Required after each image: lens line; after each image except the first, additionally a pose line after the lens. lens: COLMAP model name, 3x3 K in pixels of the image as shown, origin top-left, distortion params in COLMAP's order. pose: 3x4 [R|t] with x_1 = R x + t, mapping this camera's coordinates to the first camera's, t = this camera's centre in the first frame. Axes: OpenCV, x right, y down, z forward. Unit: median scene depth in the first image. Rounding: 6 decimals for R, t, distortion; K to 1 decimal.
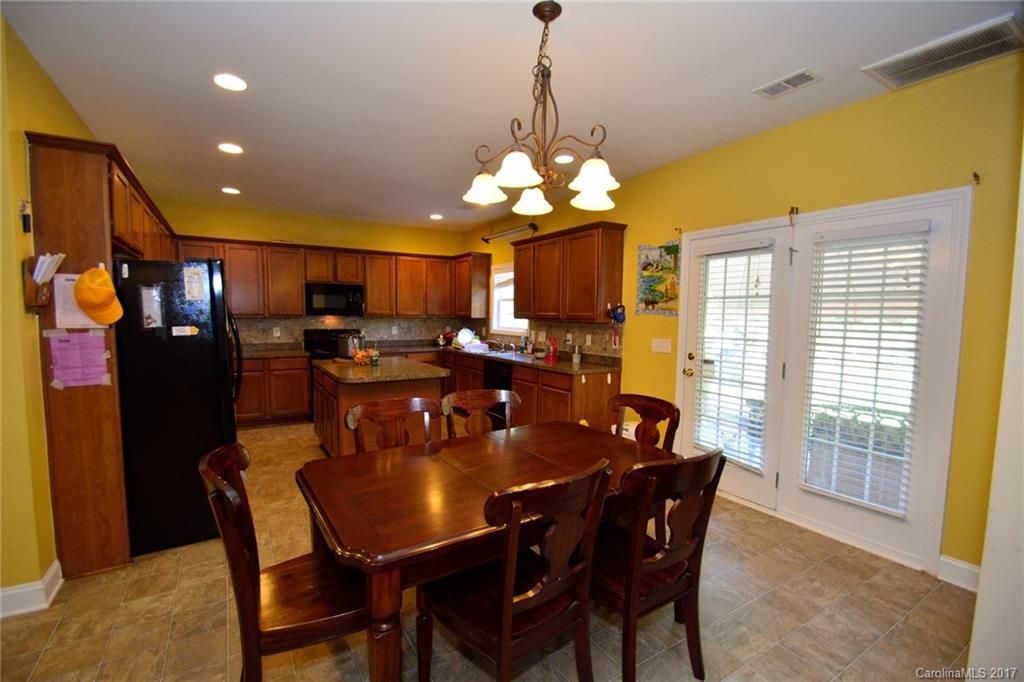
lens RADIAL K [[453.7, 0, 510.6], [0, 453.7, 347.8], [0, 0, 1]] dist [-0.004496, -0.004472]
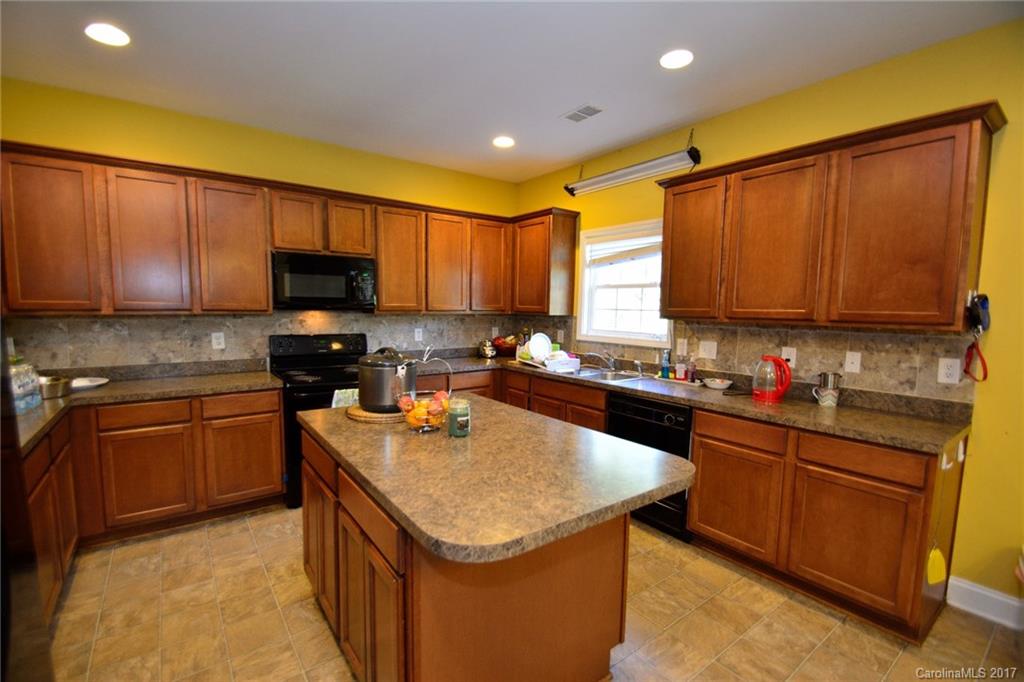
lens RADIAL K [[453.7, 0, 509.7], [0, 453.7, 347.6], [0, 0, 1]] dist [-0.004496, -0.004472]
pose [[0.996455, -0.003394, 0.084055, -0.204702], [0.002118, 0.999881, 0.015258, -0.033669], [-0.084096, -0.015026, 0.996344, 0.412057]]
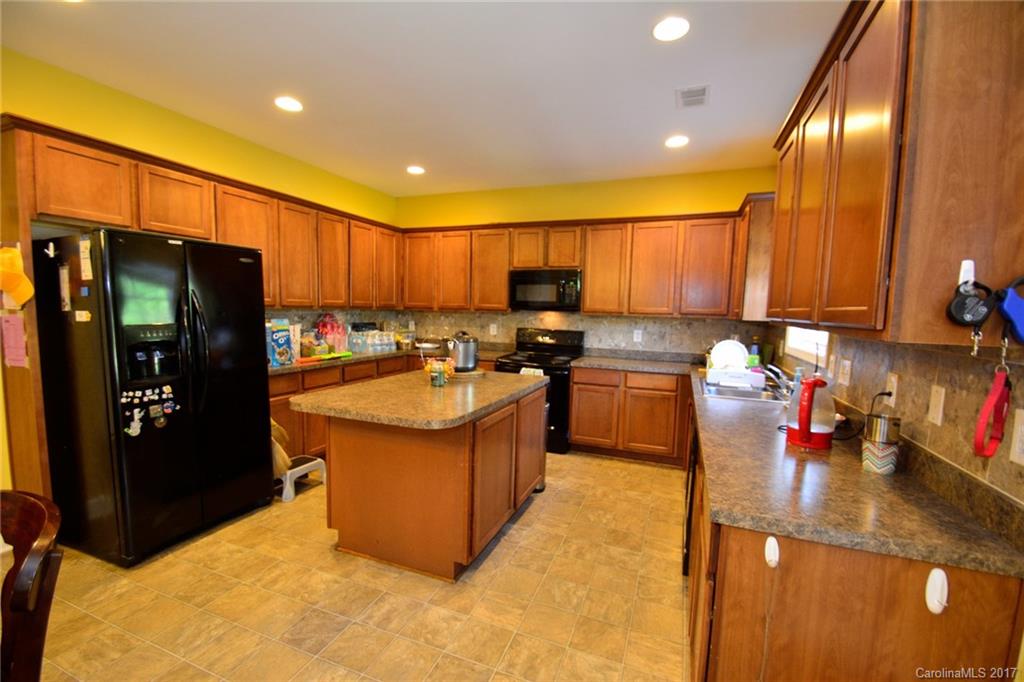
lens RADIAL K [[453.7, 0, 490.8], [0, 453.7, 349.0], [0, 0, 1]] dist [-0.004496, -0.004472]
pose [[0.575331, 0.080618, -0.813938, 0.187177], [-0.082946, 0.995751, 0.039996, -0.031403], [0.813704, 0.044502, 0.579573, 0.485730]]
